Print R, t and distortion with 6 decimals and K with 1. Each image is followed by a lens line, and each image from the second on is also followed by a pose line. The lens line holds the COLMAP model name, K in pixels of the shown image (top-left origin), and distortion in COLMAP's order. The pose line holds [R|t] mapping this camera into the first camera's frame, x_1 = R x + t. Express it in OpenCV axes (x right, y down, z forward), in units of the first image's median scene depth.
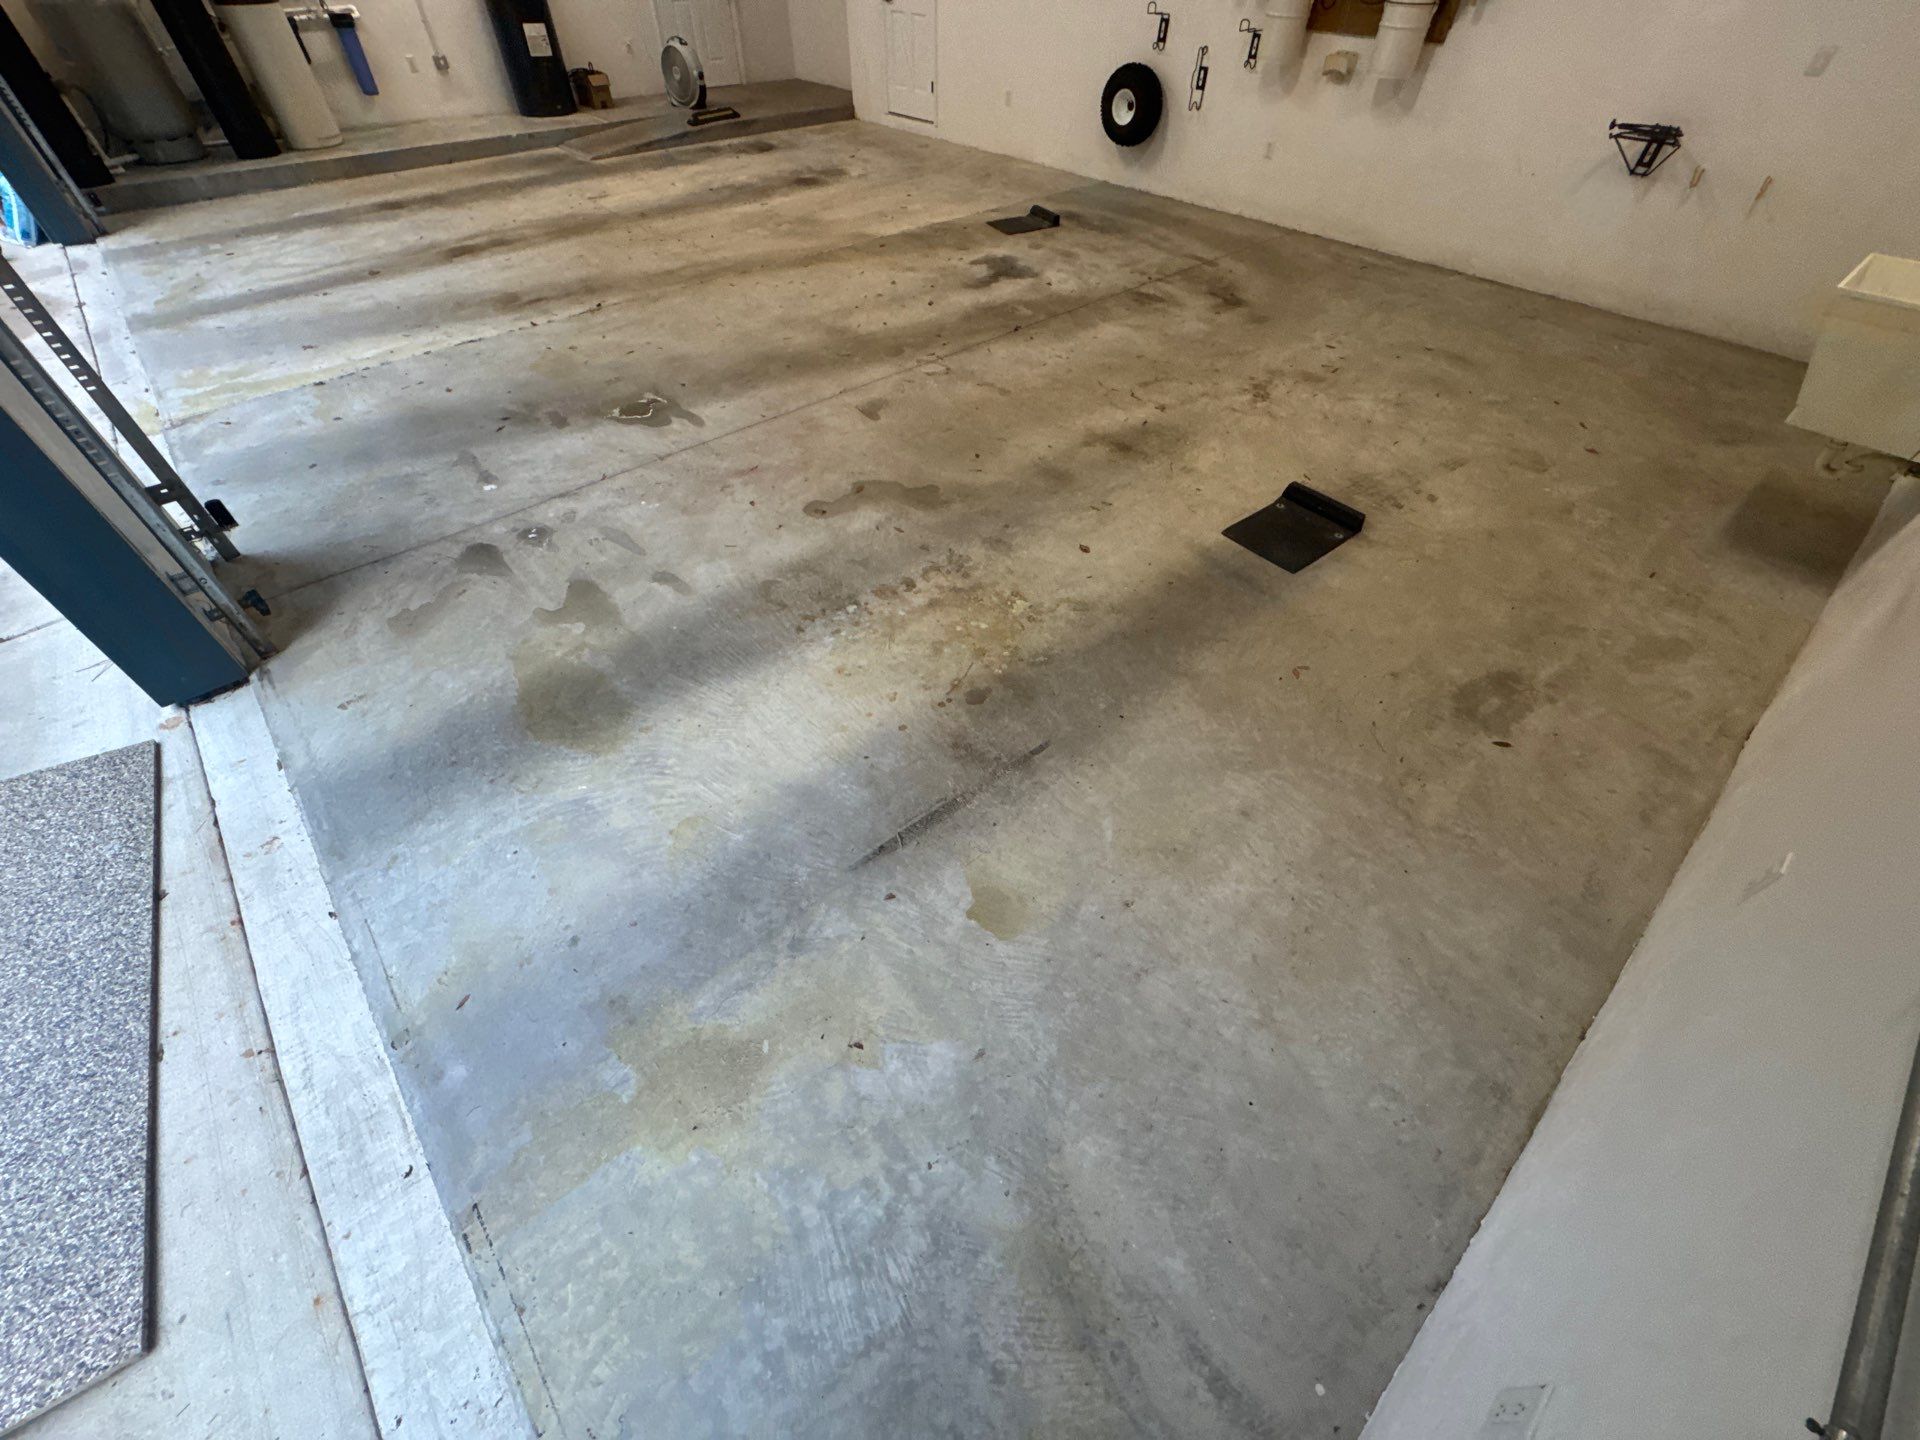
lens RADIAL K [[756.5, 0, 960.0], [0, 756.5, 720.0], [0, 0, 1]] dist [-0.002768, -0.000390]
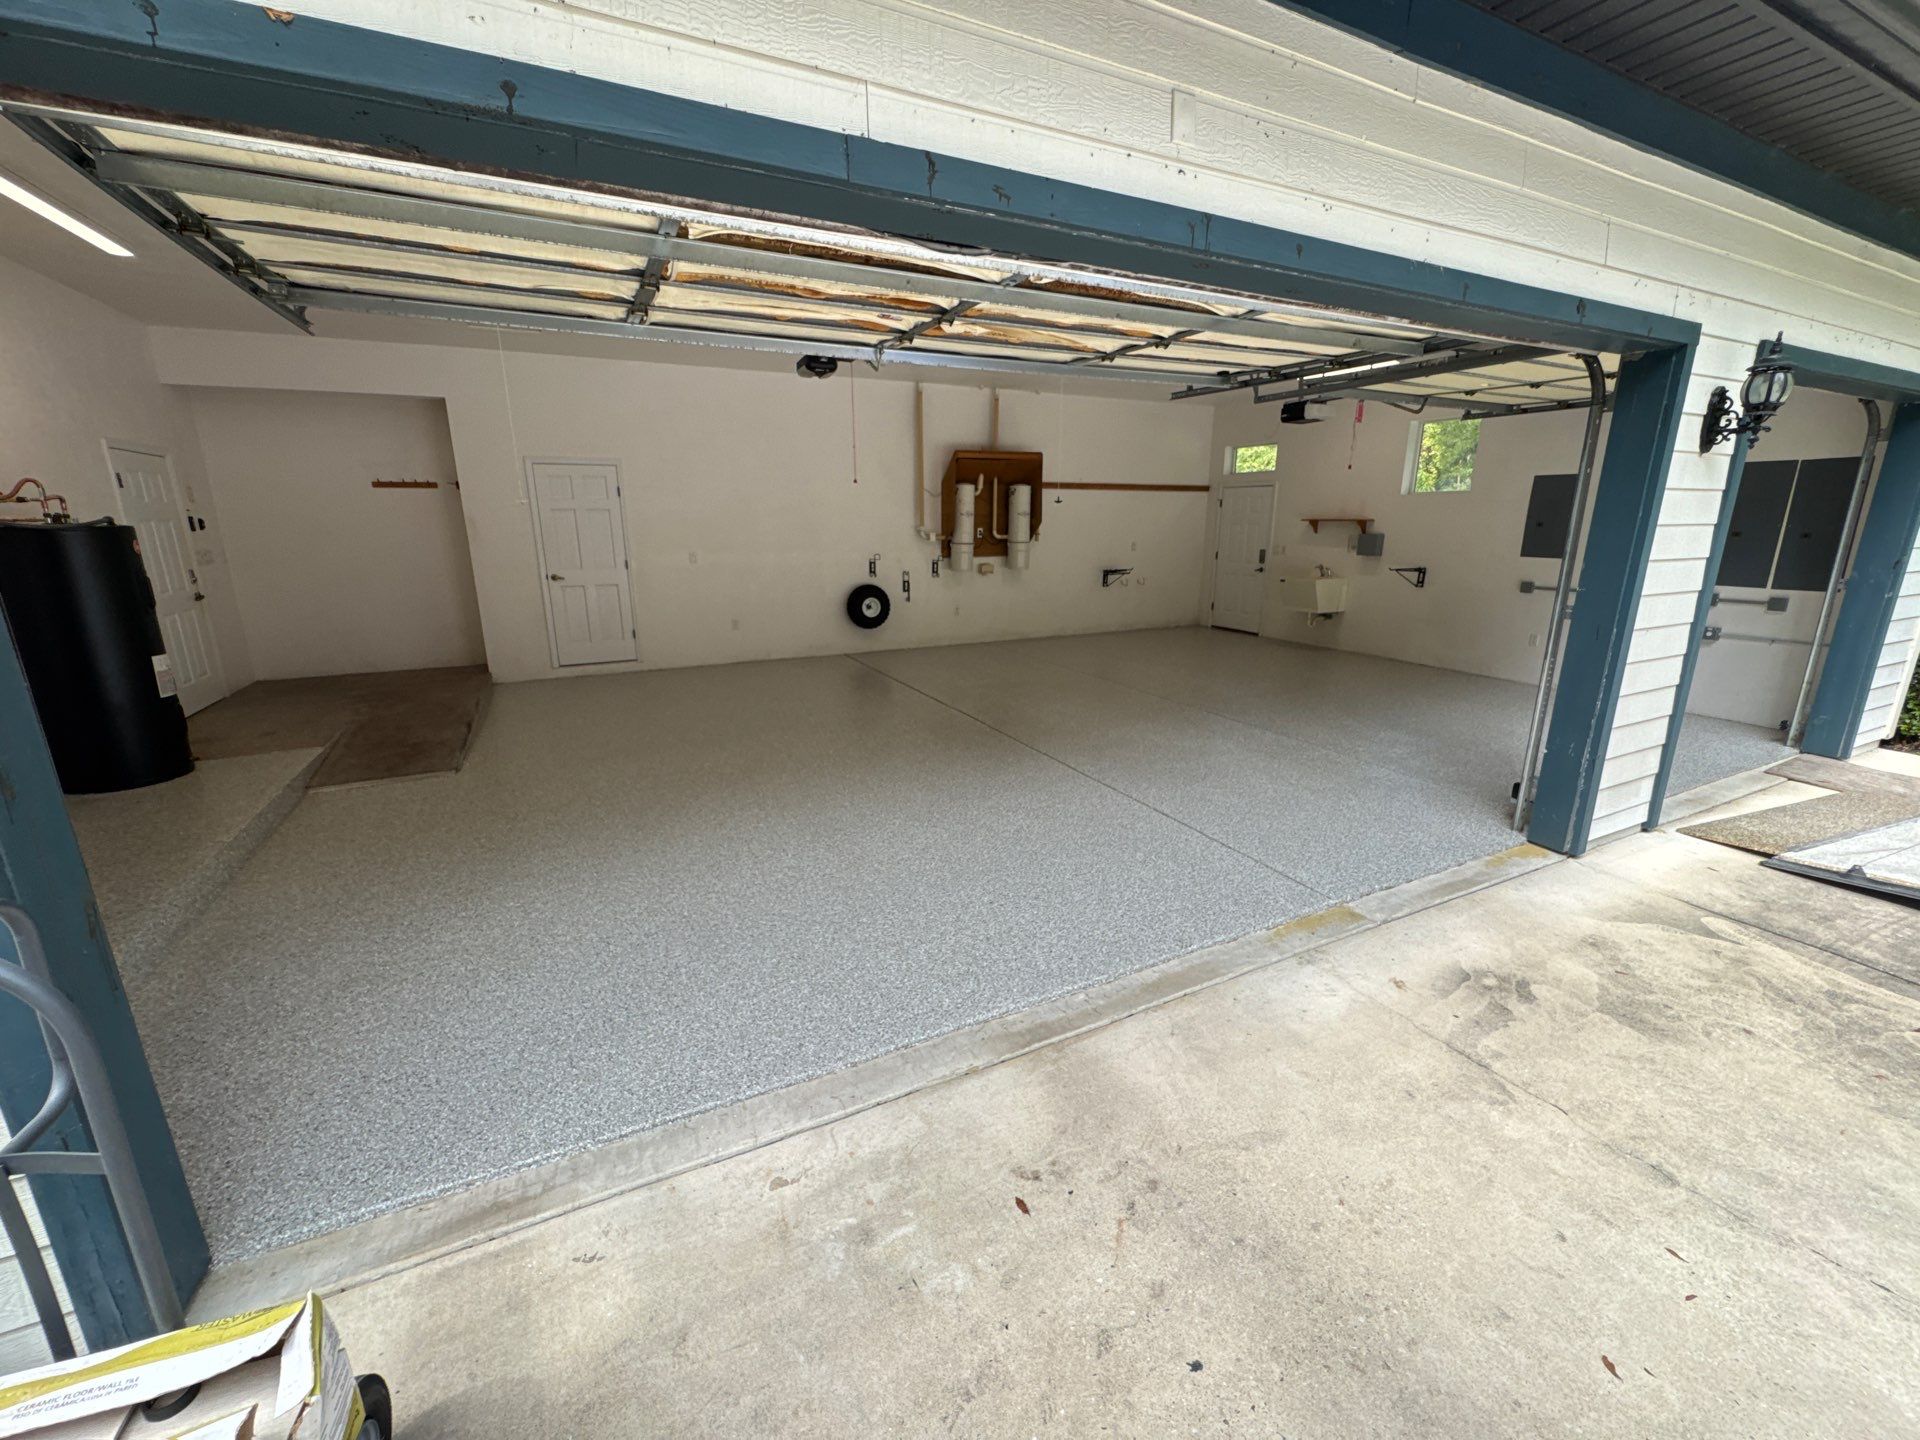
lens RADIAL K [[768.9, 0, 959.0], [0, 768.9, 716.7], [0, 0, 1]] dist [-0.003435, -0.000167]
pose [[0.257318, -0.251480, 0.933030, -1.519273], [0.713127, 0.700993, -0.007732, -0.668347], [-0.652103, 0.667358, 0.359715, 0.618280]]
